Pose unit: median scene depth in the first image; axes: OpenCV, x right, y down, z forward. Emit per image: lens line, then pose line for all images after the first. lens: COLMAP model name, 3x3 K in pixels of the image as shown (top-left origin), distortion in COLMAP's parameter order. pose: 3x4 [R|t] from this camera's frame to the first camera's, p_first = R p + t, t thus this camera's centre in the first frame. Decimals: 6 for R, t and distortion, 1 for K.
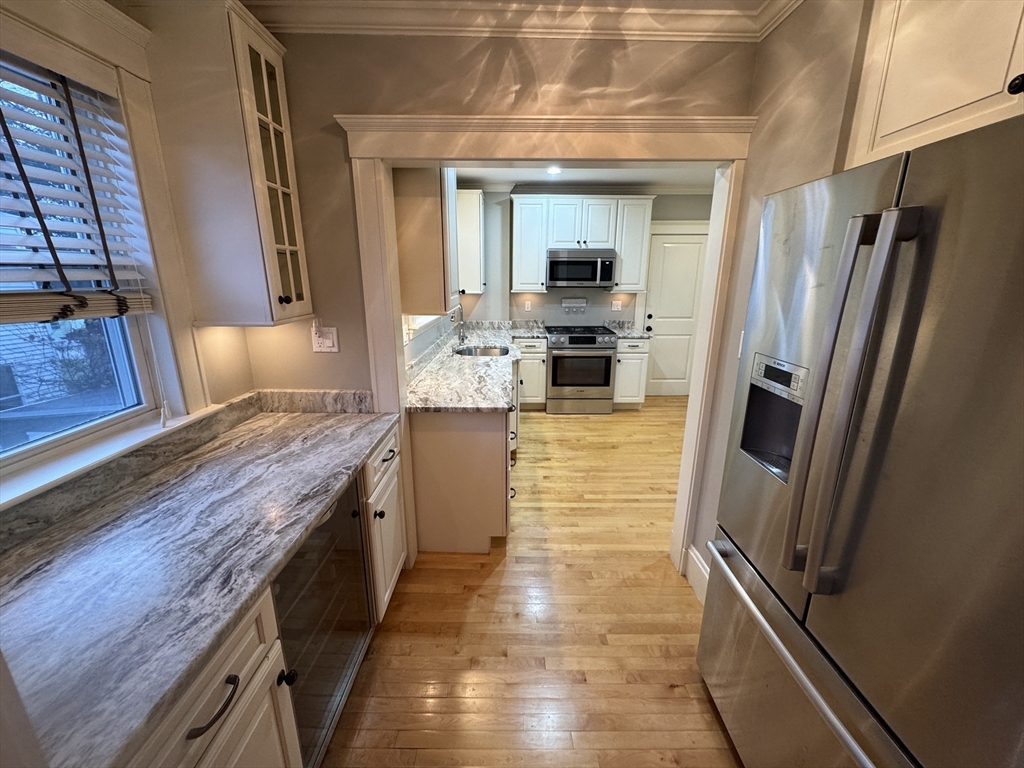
lens RADIAL K [[409.2, 0, 511.2], [0, 409.2, 387.2], [0, 0, 1]] dist [-0.001005, -0.000102]
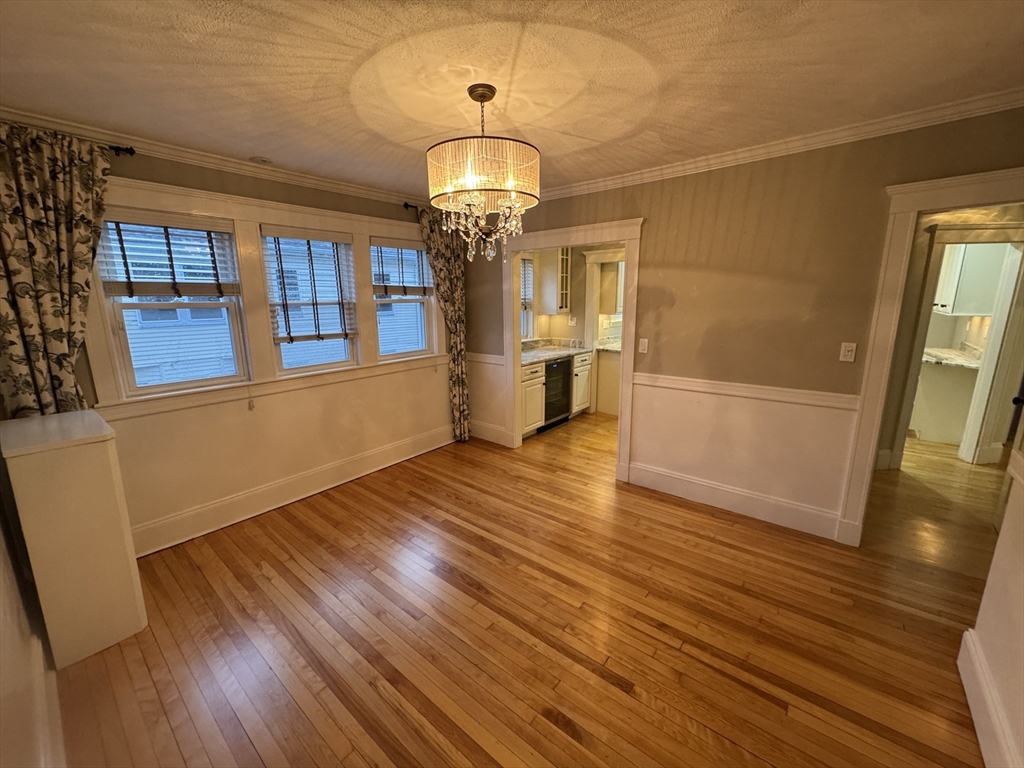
lens RADIAL K [[409.2, 0, 510.1], [0, 409.2, 383.0], [0, 0, 1]] dist [-0.001005, -0.000102]
pose [[0.766374, 0.119296, -0.631221, 1.123445], [-0.153825, 0.988098, -0.000018, 0.394584], [0.623706, 0.097111, 0.775603, -1.537993]]
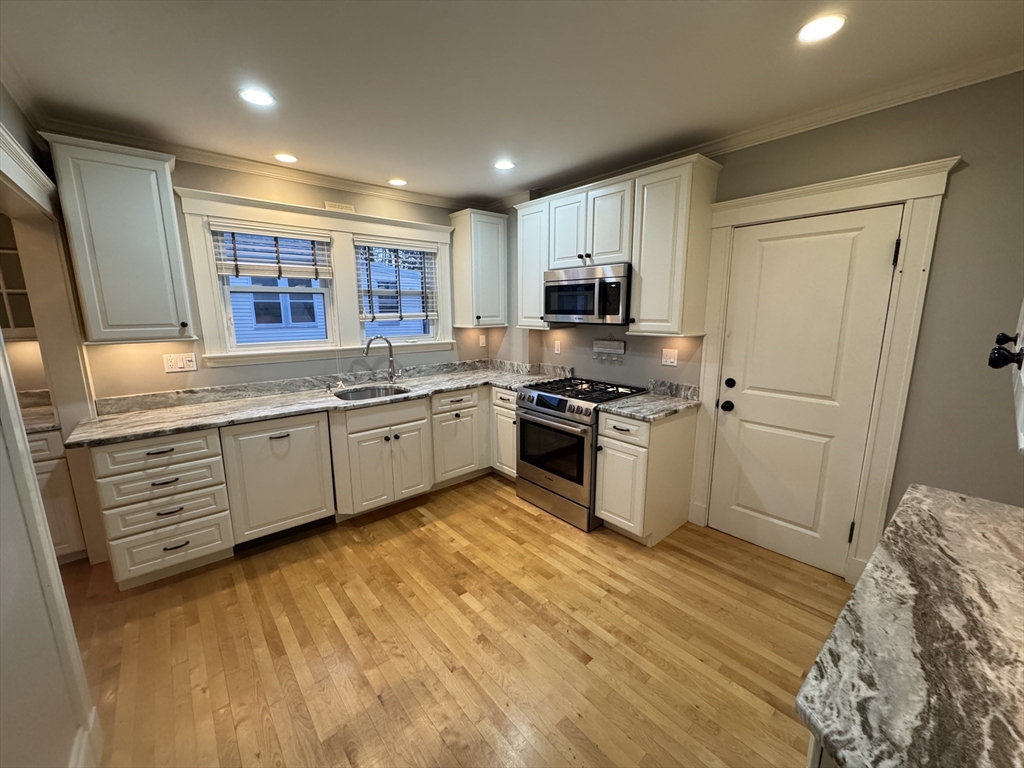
lens RADIAL K [[409.2, 0, 513.8], [0, 409.2, 386.0], [0, 0, 1]] dist [-0.001005, -0.000102]
pose [[0.647135, 0.140369, -0.749342, 0.617365], [-0.197872, 0.980145, 0.012721, -0.136023], [0.736250, 0.140042, 0.662061, 0.510834]]
